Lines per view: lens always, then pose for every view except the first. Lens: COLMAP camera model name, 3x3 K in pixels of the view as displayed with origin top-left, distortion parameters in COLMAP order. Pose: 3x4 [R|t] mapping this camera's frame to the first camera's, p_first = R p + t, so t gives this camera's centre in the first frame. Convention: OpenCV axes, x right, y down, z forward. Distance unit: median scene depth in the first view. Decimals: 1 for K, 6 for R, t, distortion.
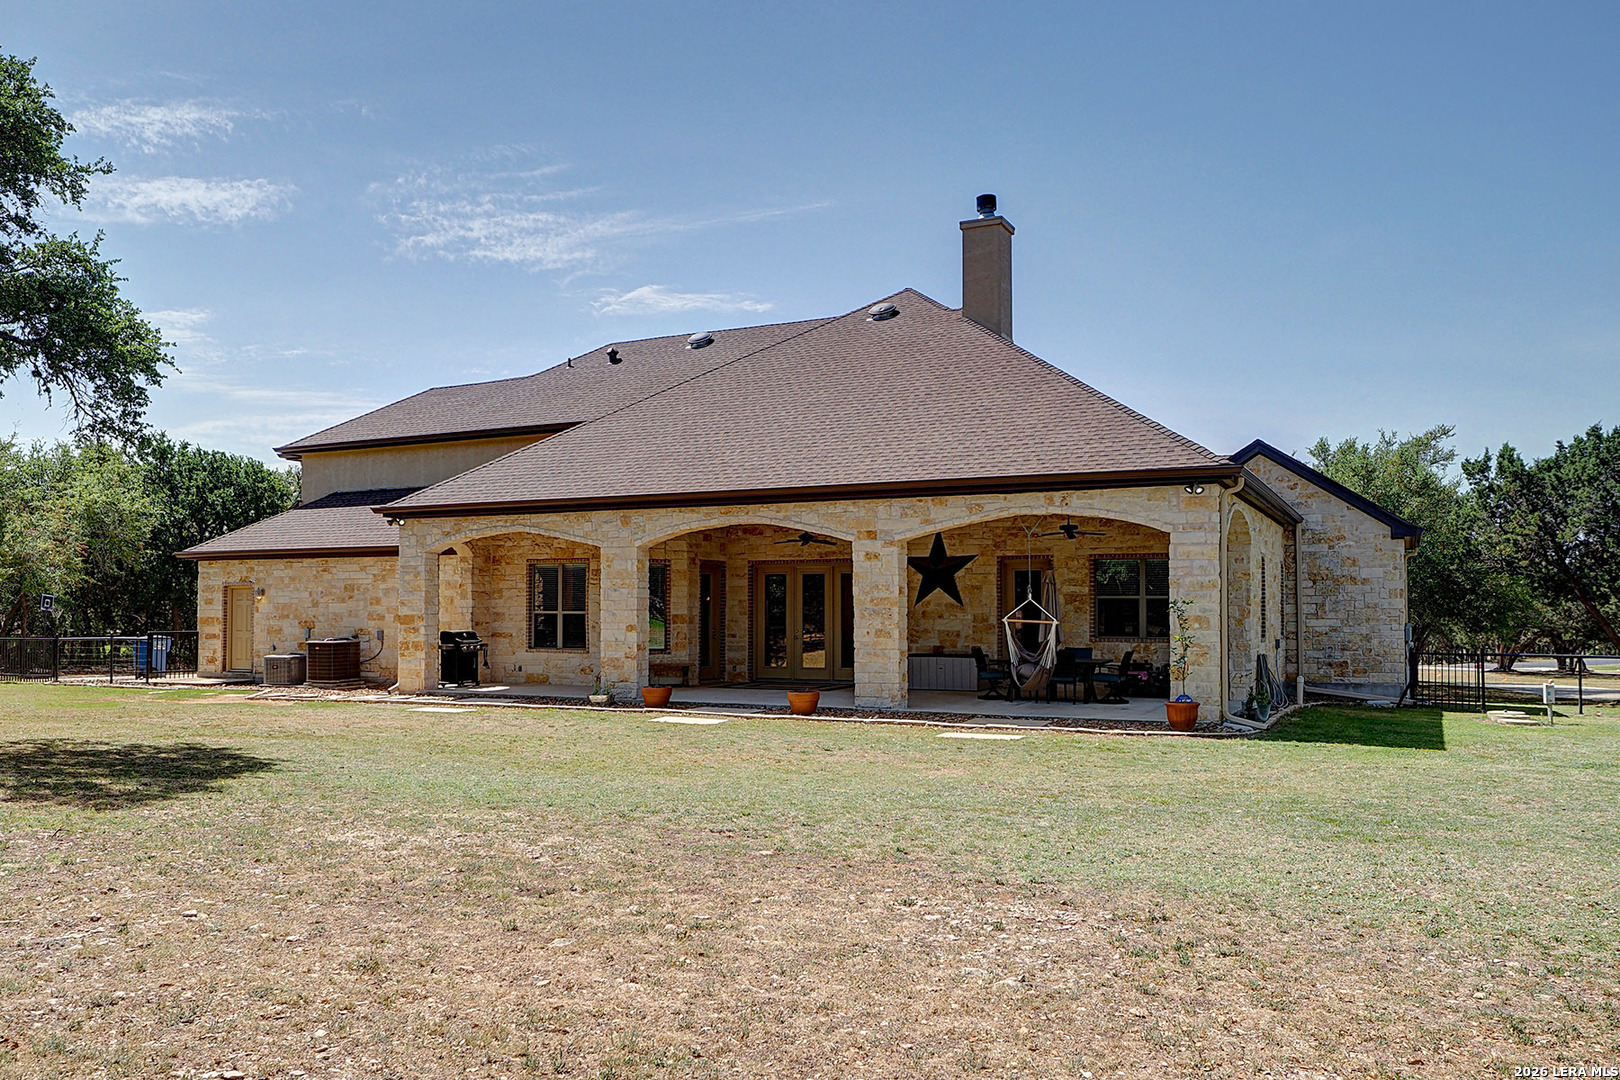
lens RADIAL K [[1140.8, 0, 810.0], [0, 1140.8, 540.0], [0, 0, 1]] dist [0.066277, -0.000006]
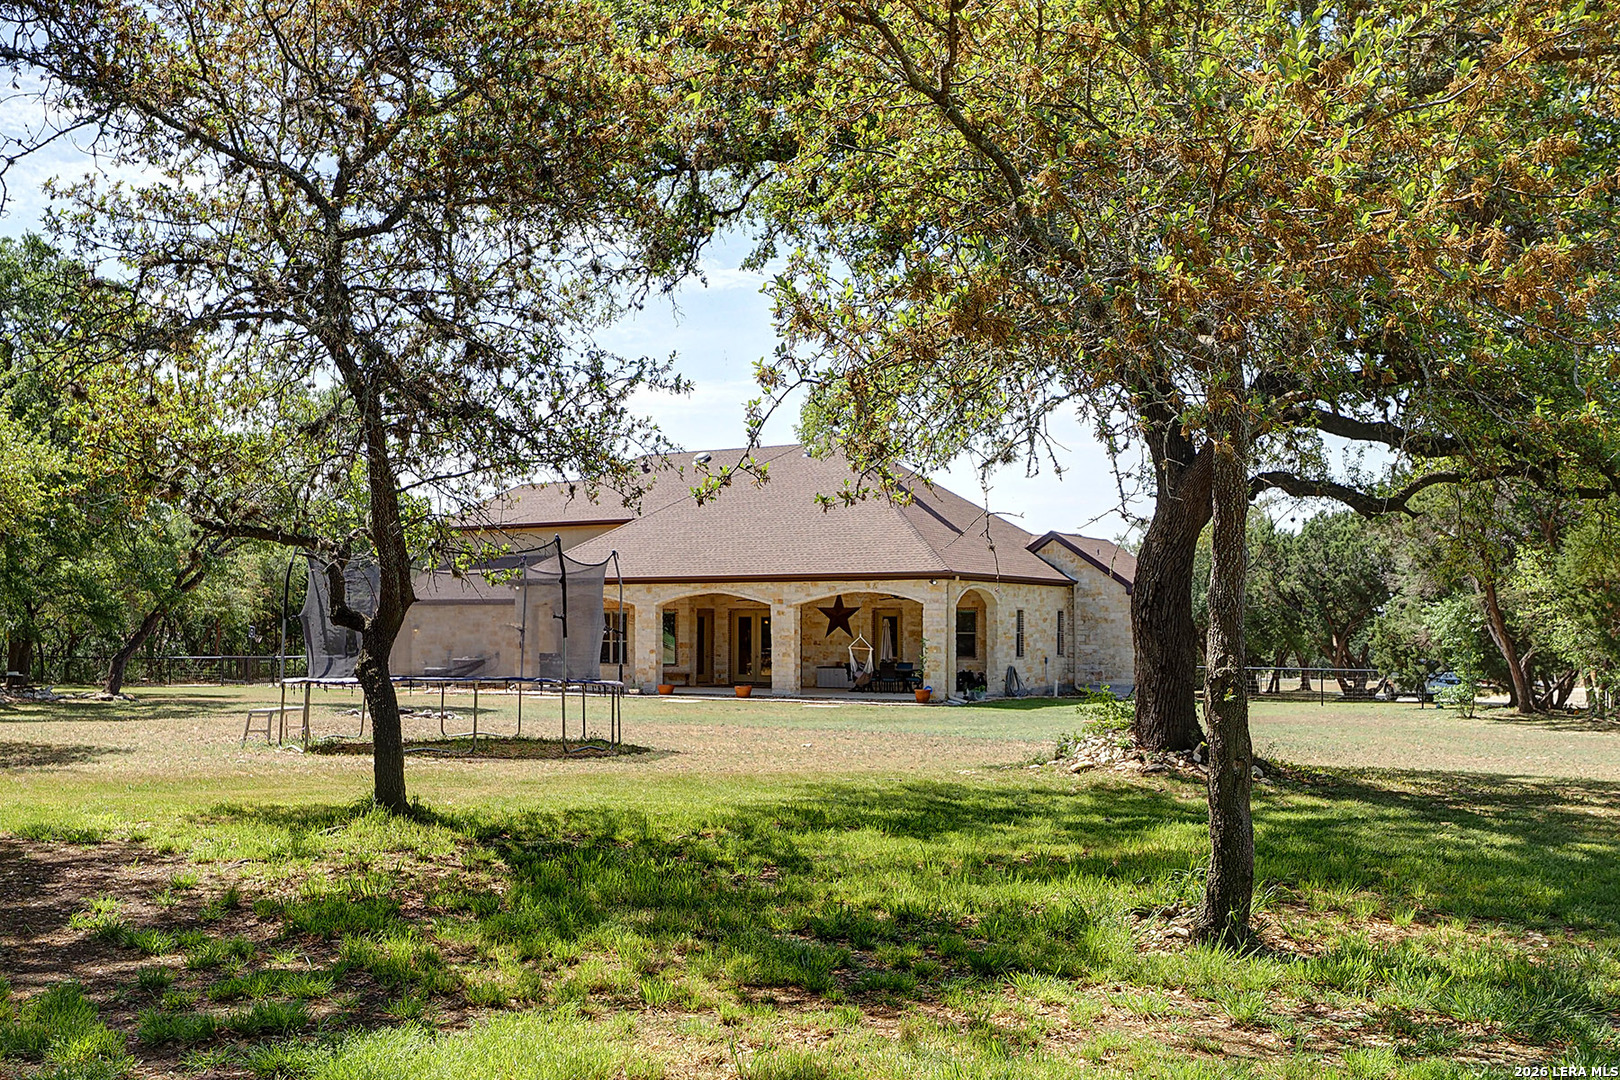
lens RADIAL K [[1291.6, 0, 810.0], [0, 1291.6, 540.0], [0, 0, 1]] dist [-0.002945, -0.000968]
pose [[0.998435, -0.003109, -0.055831, 0.185441], [0.002874, 0.999987, -0.004276, -0.079642], [0.055844, 0.004109, 0.998431, -0.912992]]
